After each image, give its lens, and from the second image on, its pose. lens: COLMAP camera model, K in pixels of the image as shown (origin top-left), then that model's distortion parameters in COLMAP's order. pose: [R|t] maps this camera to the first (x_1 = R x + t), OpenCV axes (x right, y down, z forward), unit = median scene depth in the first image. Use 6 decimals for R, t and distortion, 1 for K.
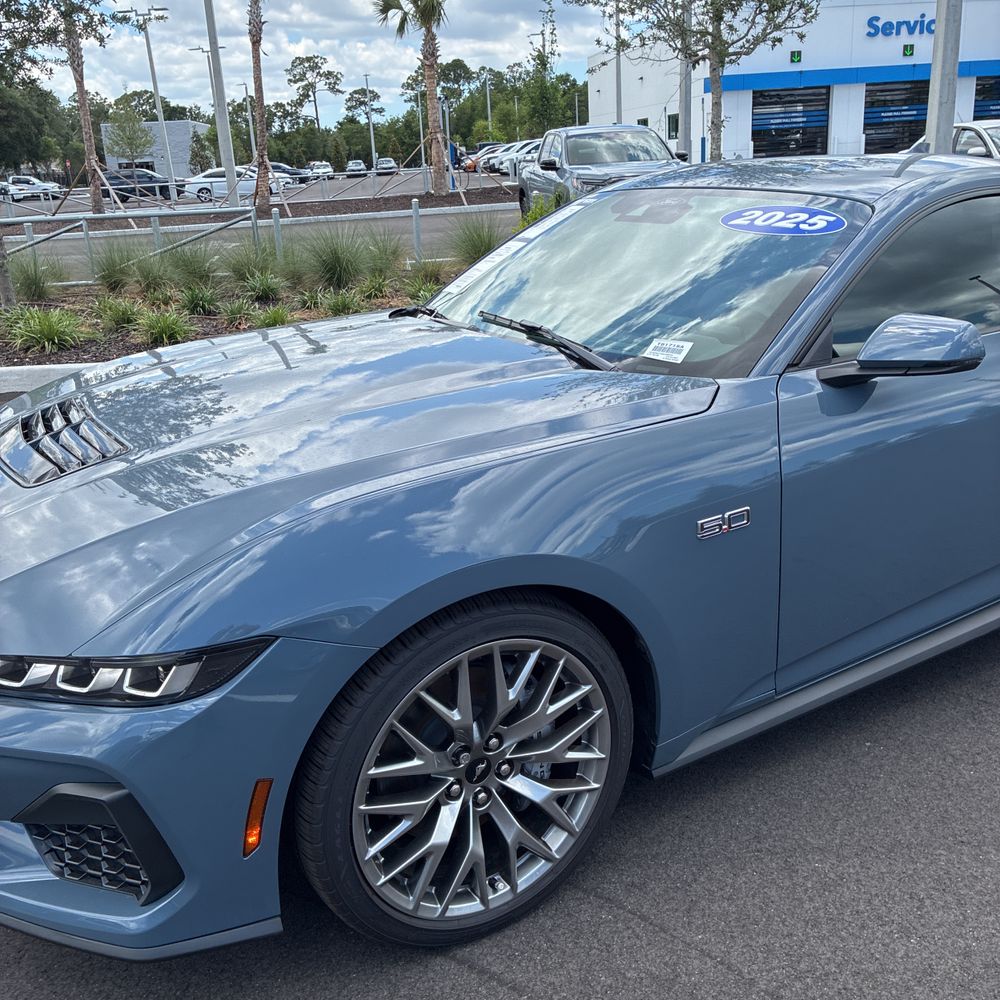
lens RADIAL K [[1028.0, 0, 498.2], [0, 1028.0, 507.6], [0, 0, 1]] dist [0.001487, 0.000000]
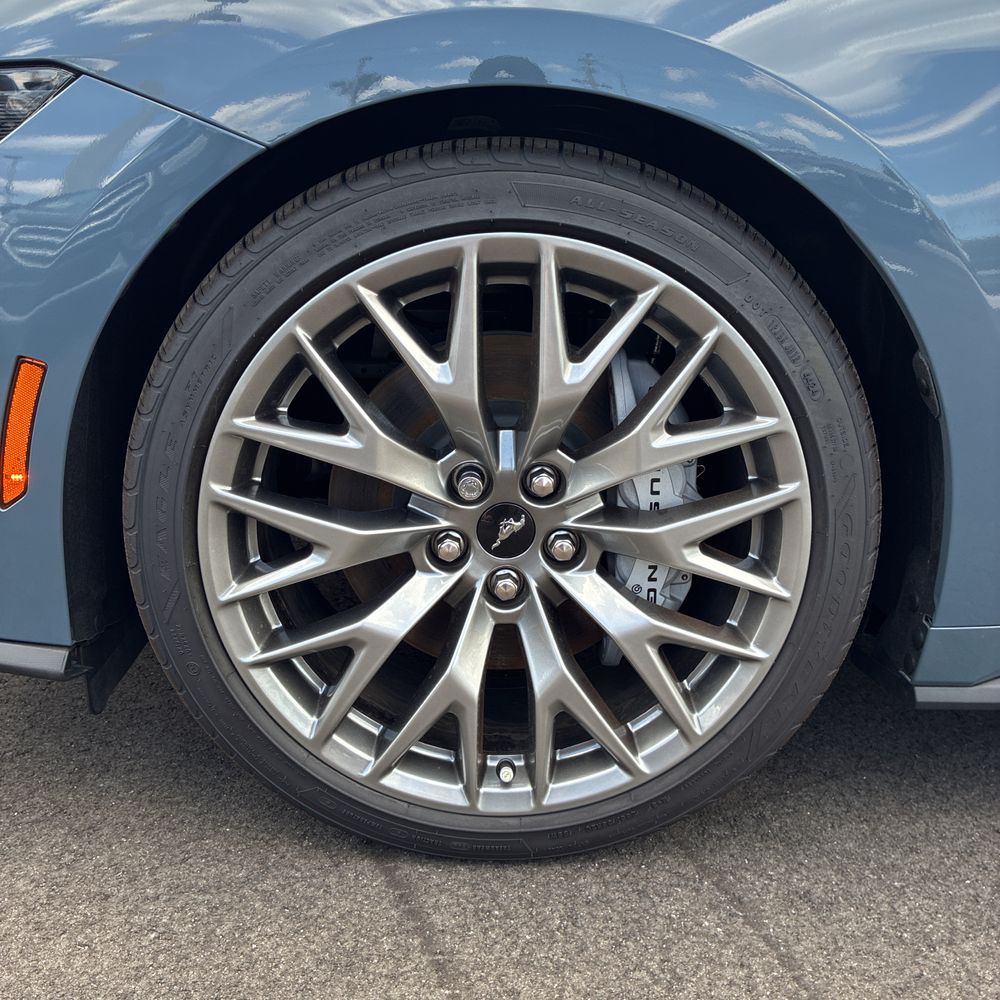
lens RADIAL K [[1028.0, 0, 501.7], [0, 1028.0, 498.0], [0, 0, 1]] dist [0.001487, 0.000000]
pose [[0.856456, 0.205658, -0.473485, 0.213929], [-0.222081, 0.974787, 0.021690, 0.227645], [0.466008, 0.086575, 0.880535, 0.547856]]
